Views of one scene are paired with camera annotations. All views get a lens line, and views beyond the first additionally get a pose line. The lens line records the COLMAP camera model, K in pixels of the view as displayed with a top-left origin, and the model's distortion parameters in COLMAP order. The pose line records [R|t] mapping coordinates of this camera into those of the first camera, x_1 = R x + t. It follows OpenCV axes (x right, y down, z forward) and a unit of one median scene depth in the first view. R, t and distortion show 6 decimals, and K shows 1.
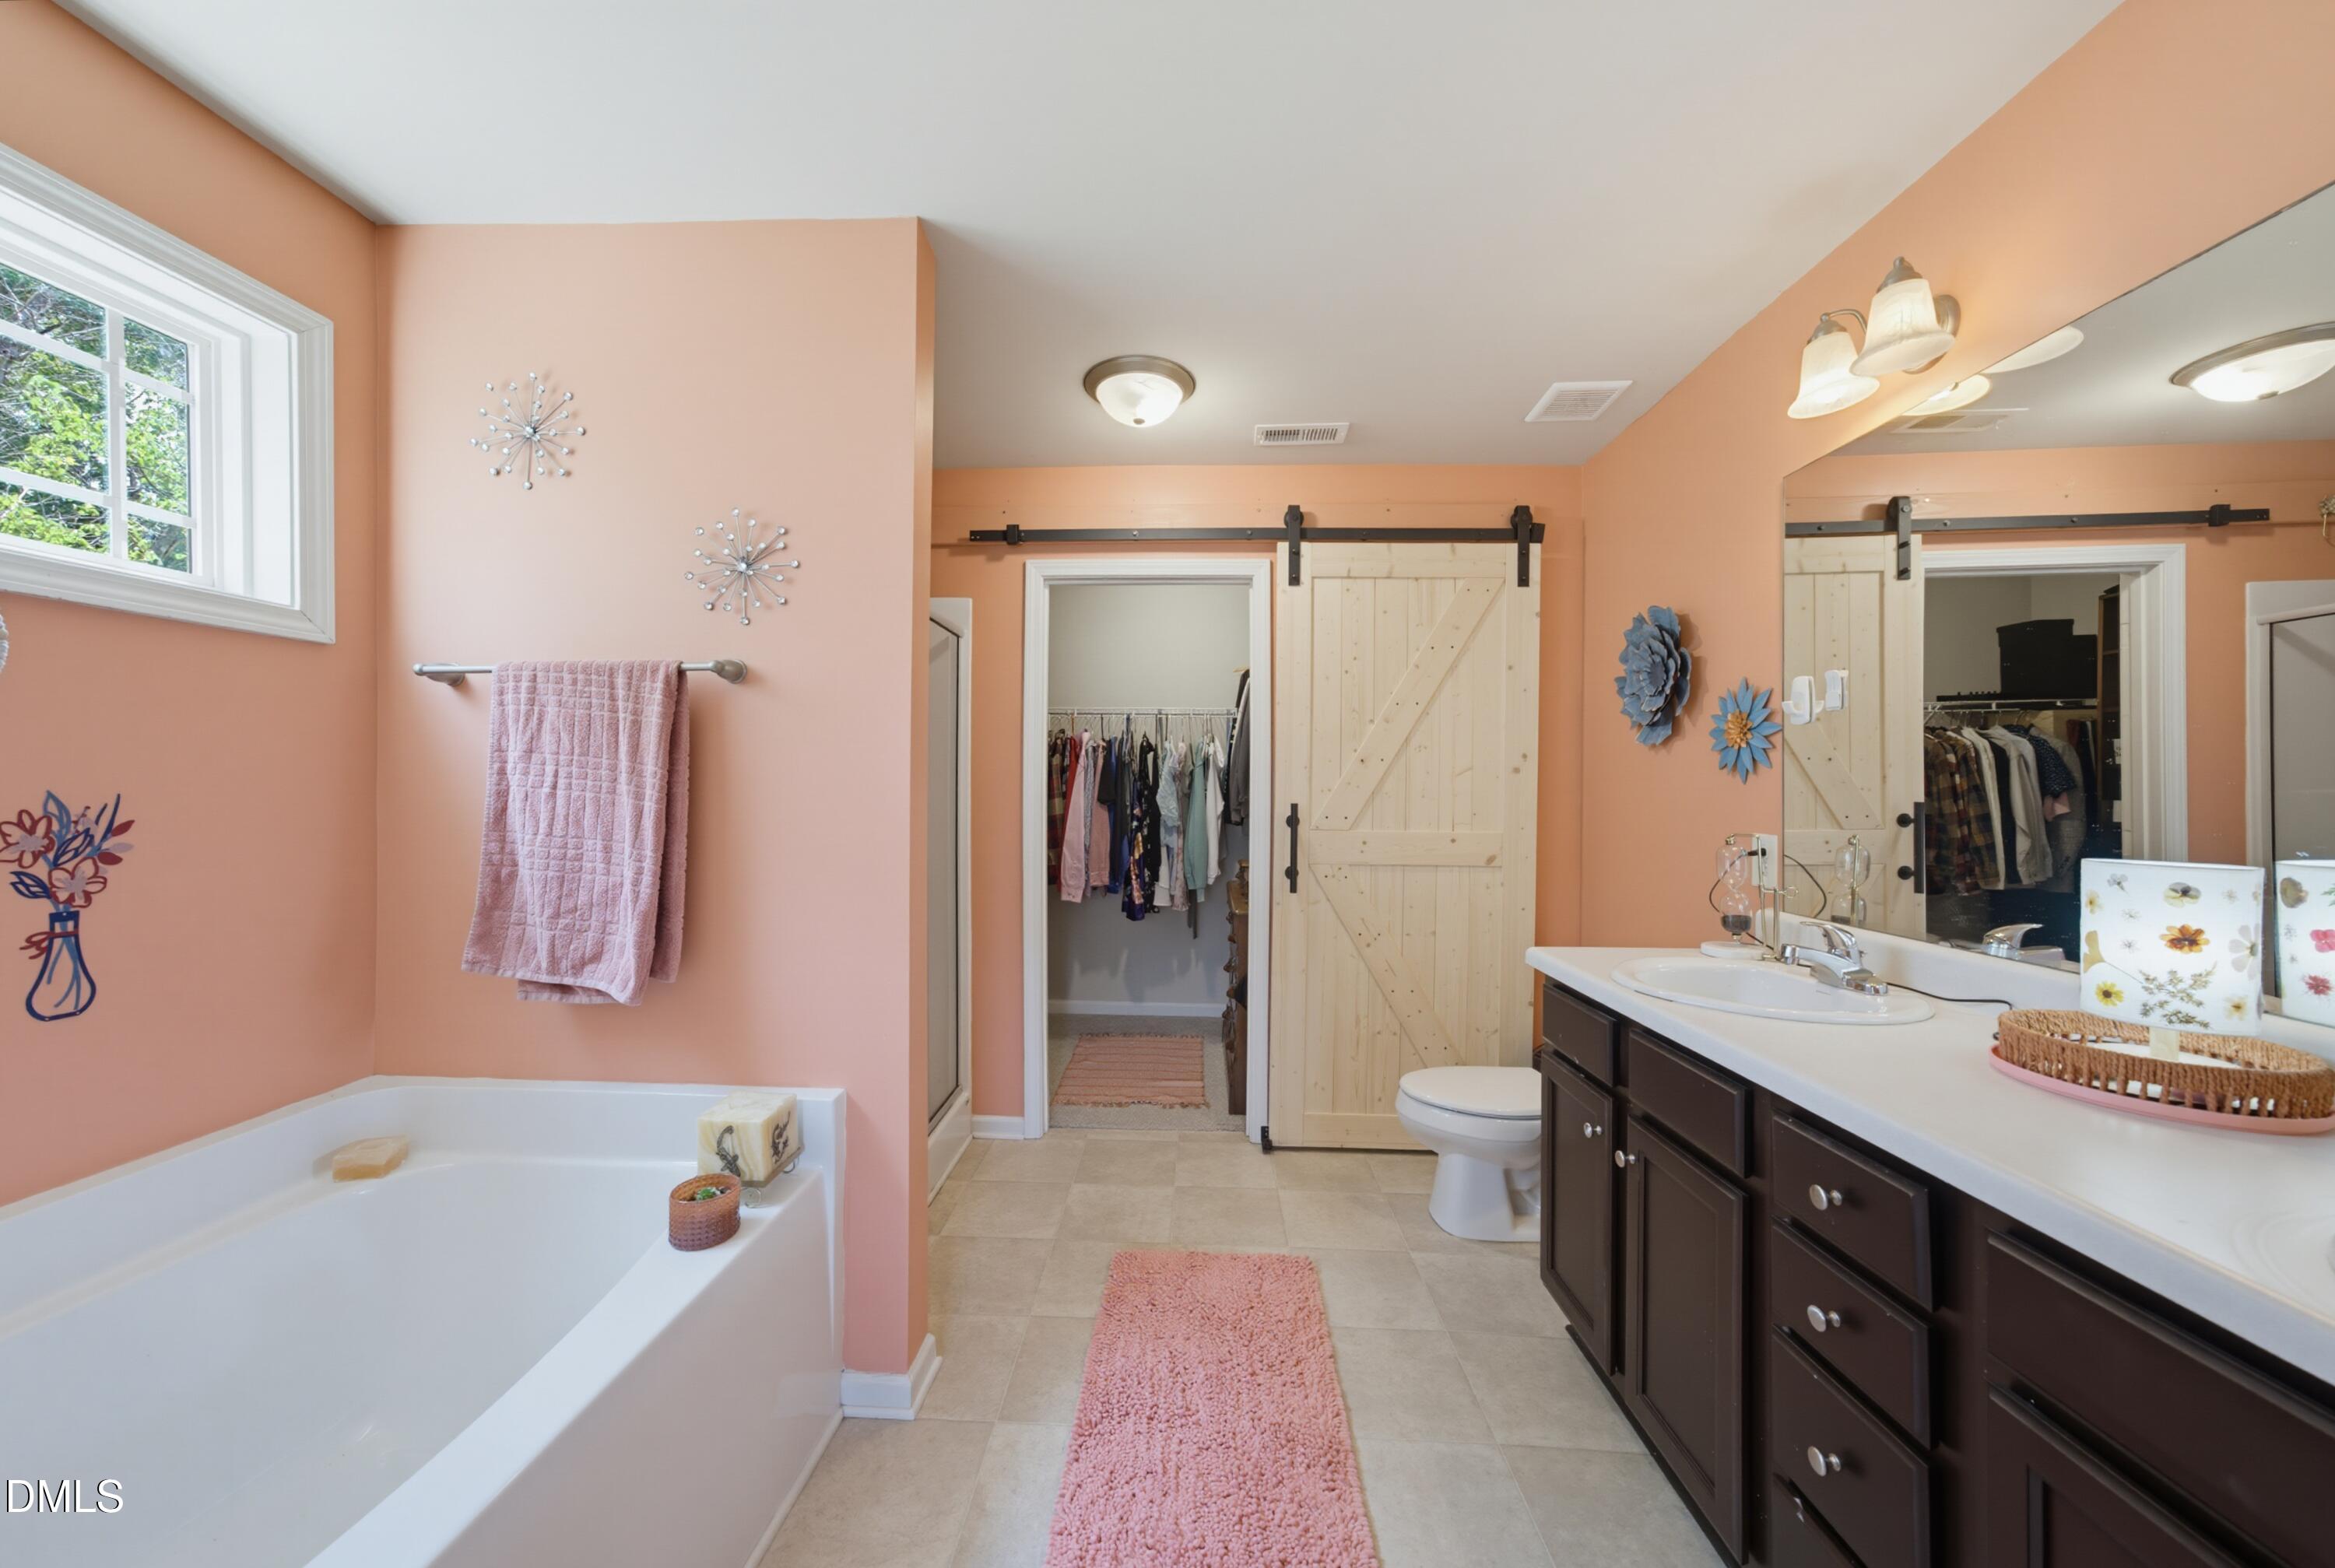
lens RADIAL K [[811.0, 0, 1154.9], [0, 811.0, 788.6], [0, 0, 1]] dist [-0.006677, 0.005643]
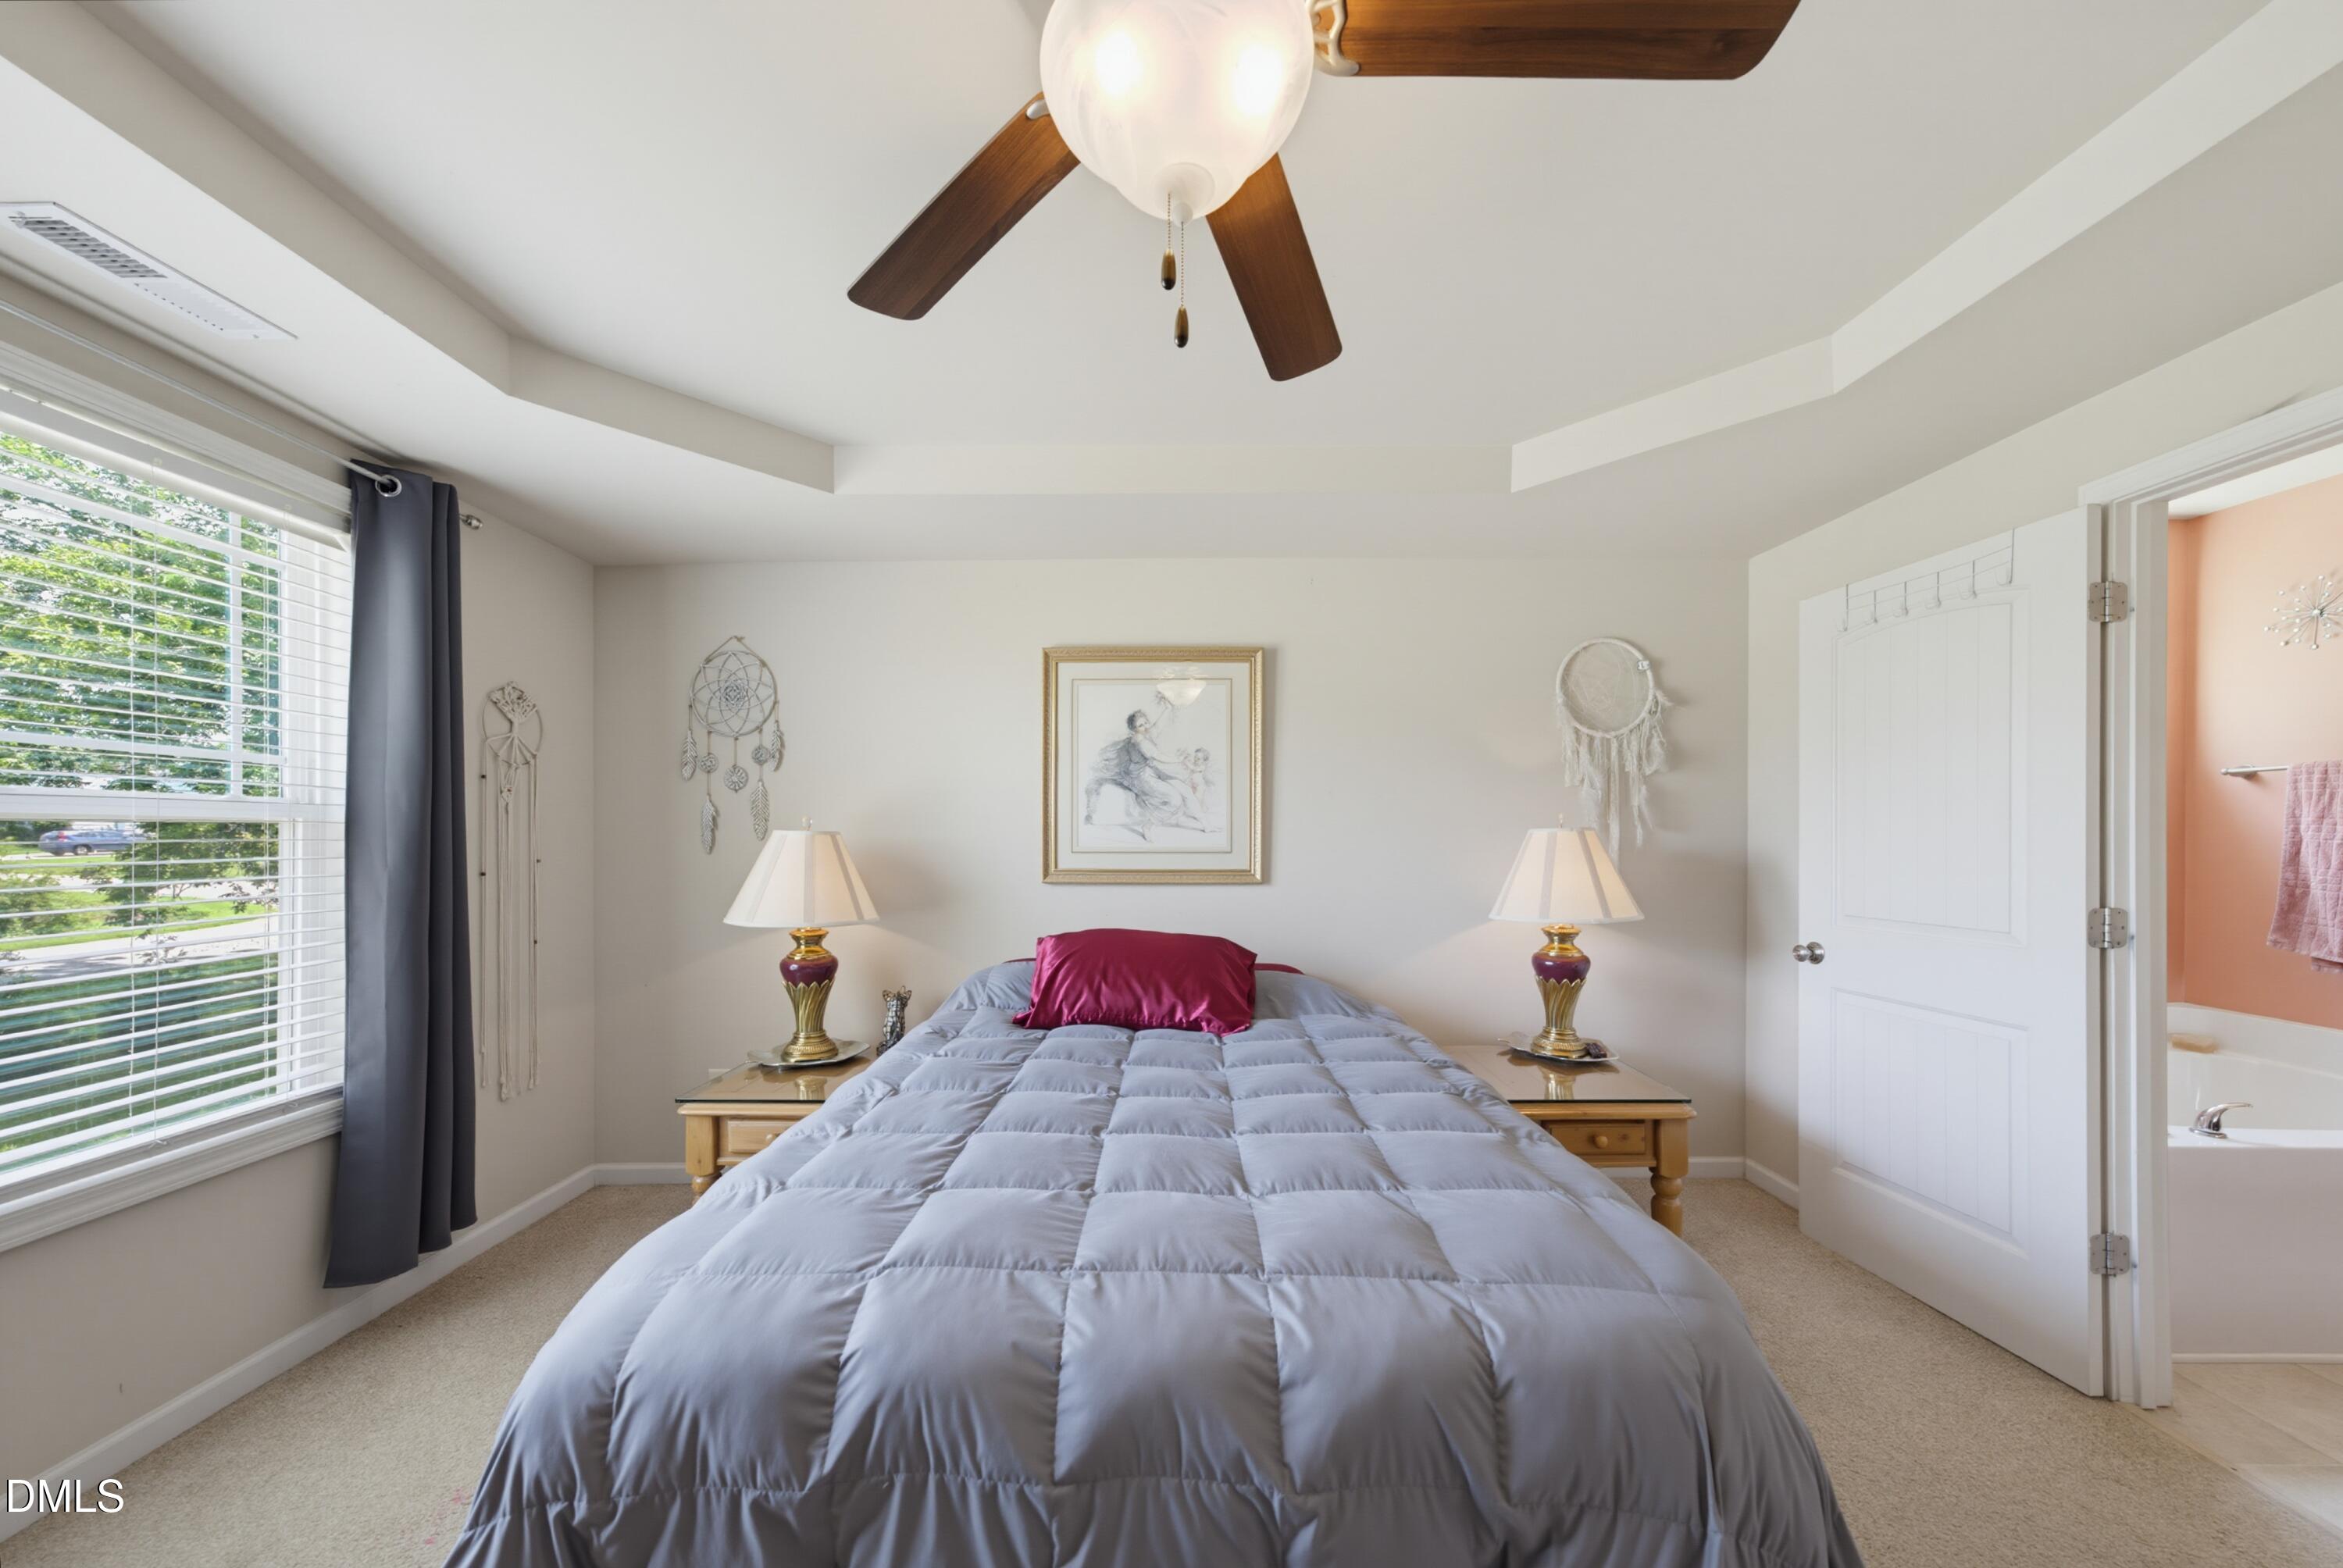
lens RADIAL K [[813.8, 0, 1162.8], [0, 813.8, 837.8], [0, 0, 1]] dist [-0.006677, 0.005643]
pose [[0.043033, -0.003164, -0.999069, 0.731333], [0.003052, 0.999991, -0.003036, -0.006367], [0.999069, -0.002919, 0.043043, -1.318856]]
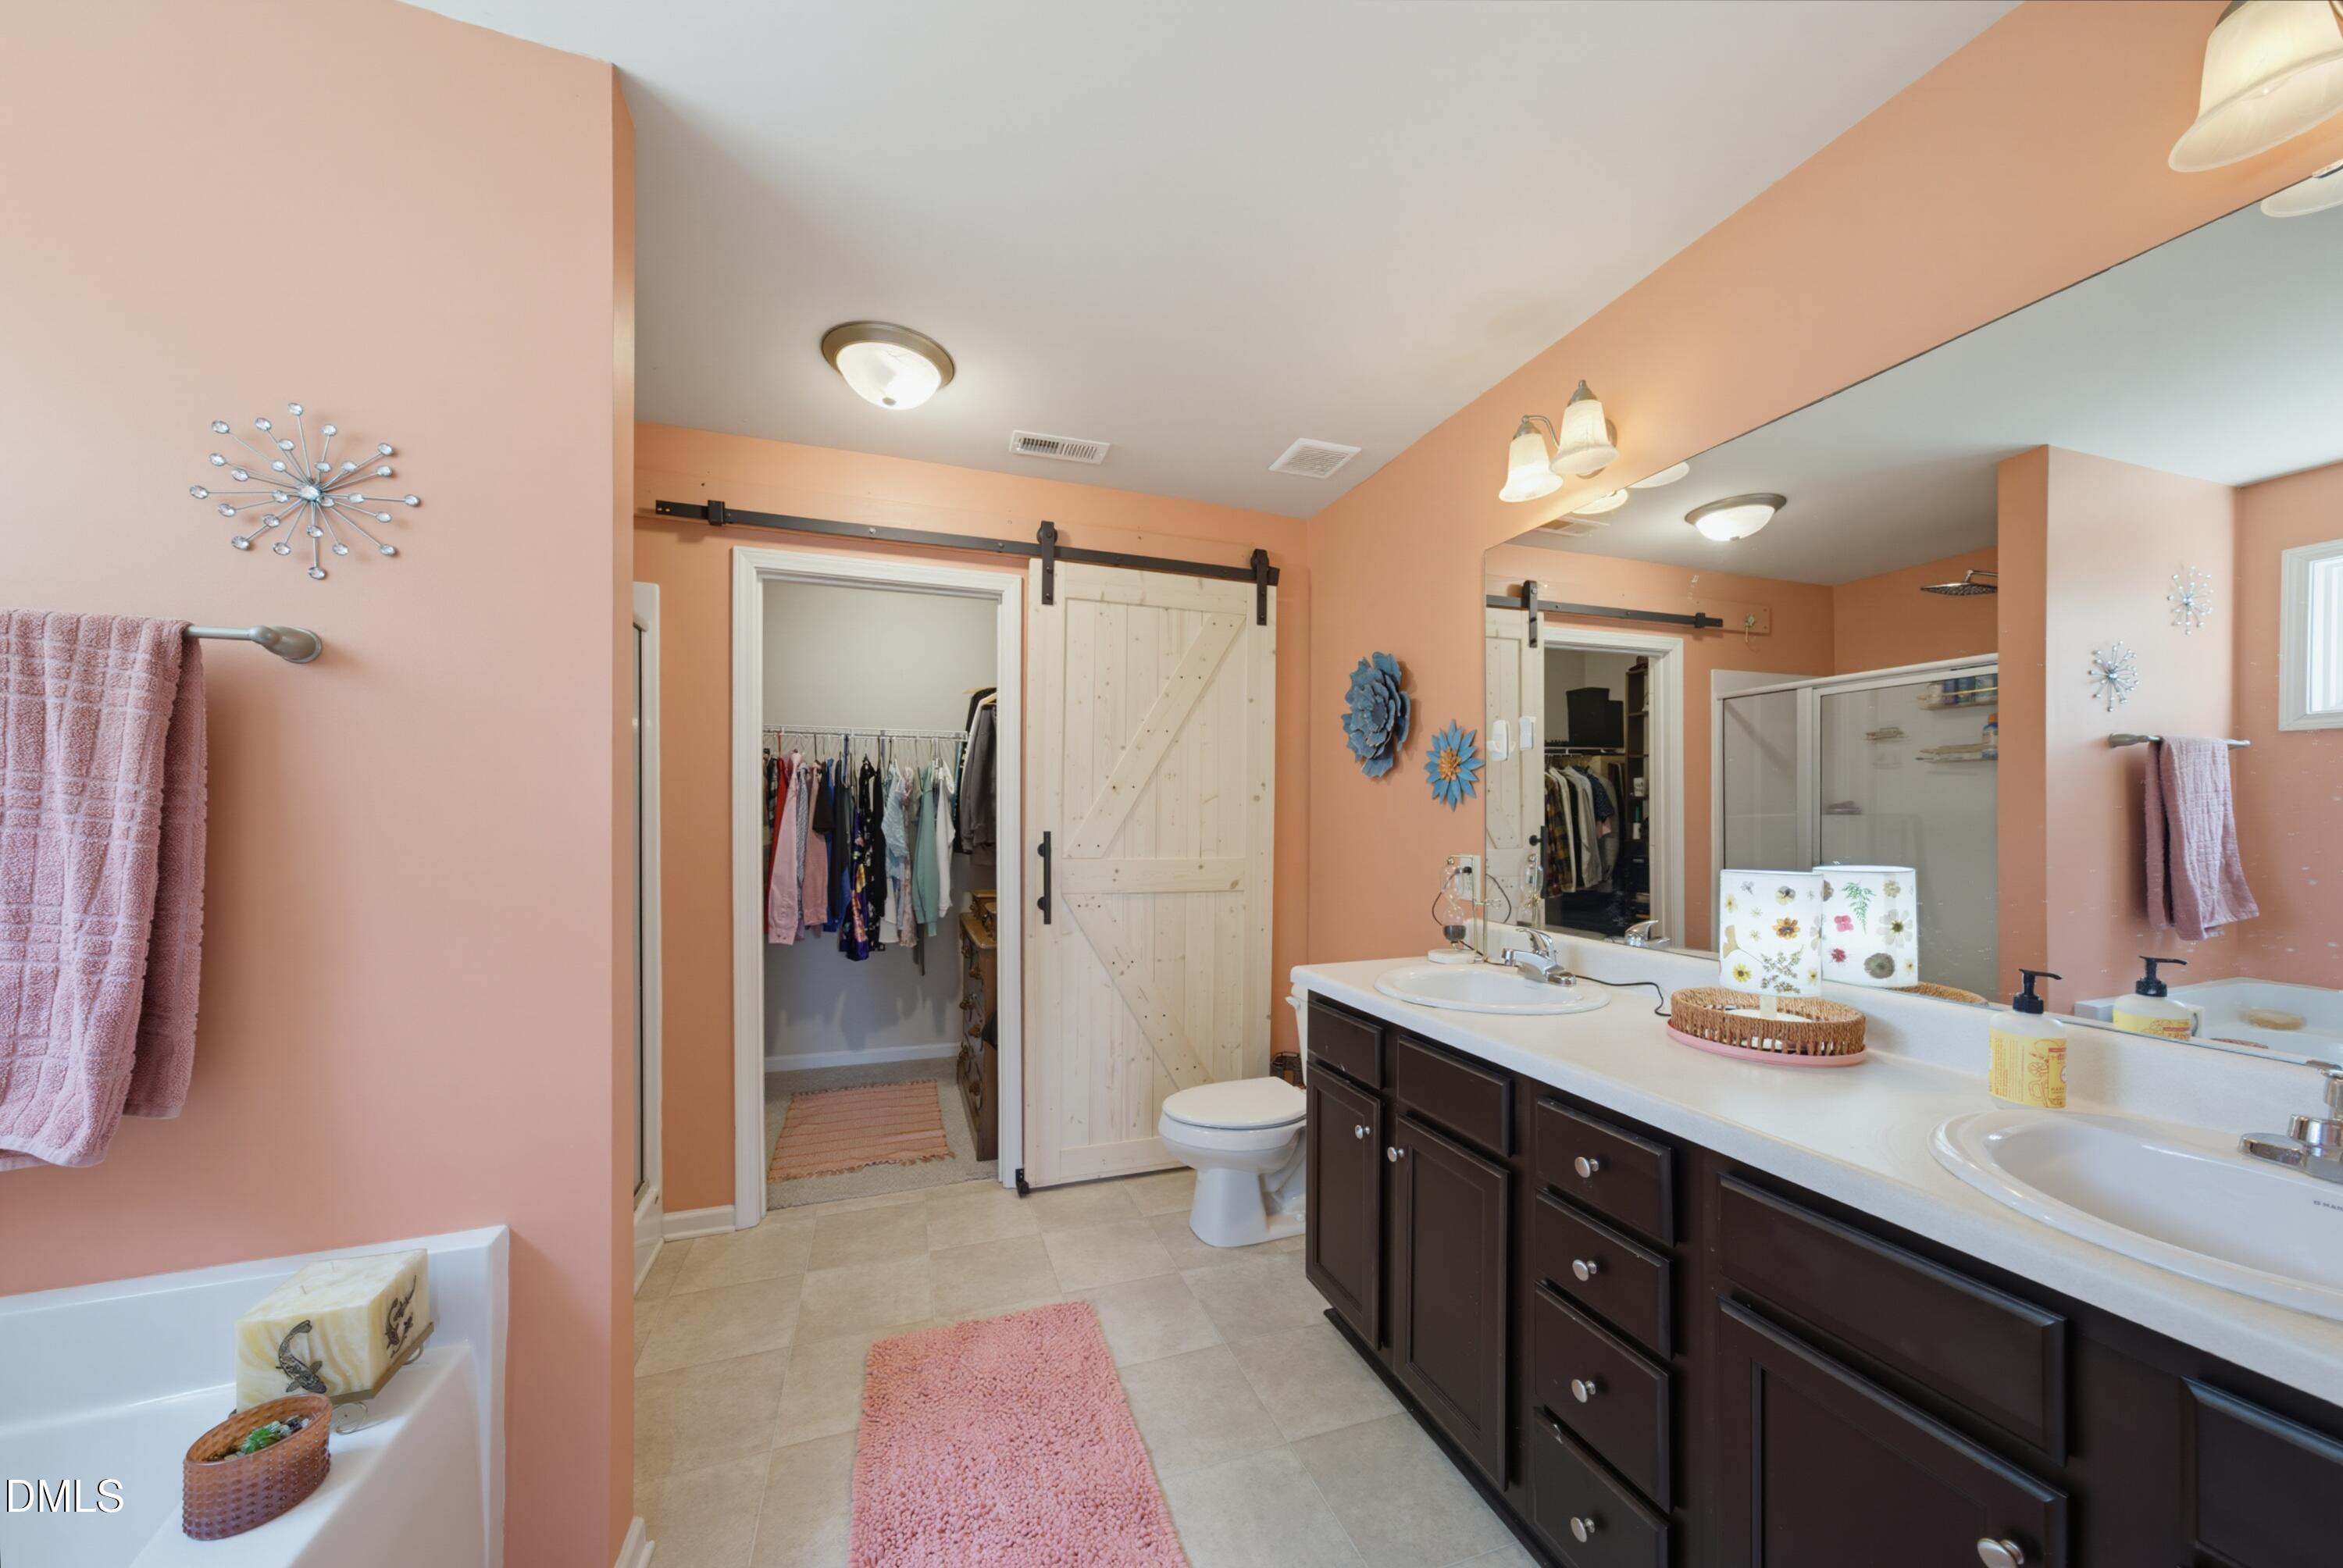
lens RADIAL K [[813.8, 0, 1190.9], [0, 813.8, 821.5], [0, 0, 1]] dist [-0.006677, 0.005643]
pose [[0.924928, -0.004375, 0.380118, -0.086507], [0.001373, 0.999966, 0.008167, -0.001623], [-0.380141, -0.007032, 0.924902, 0.082436]]
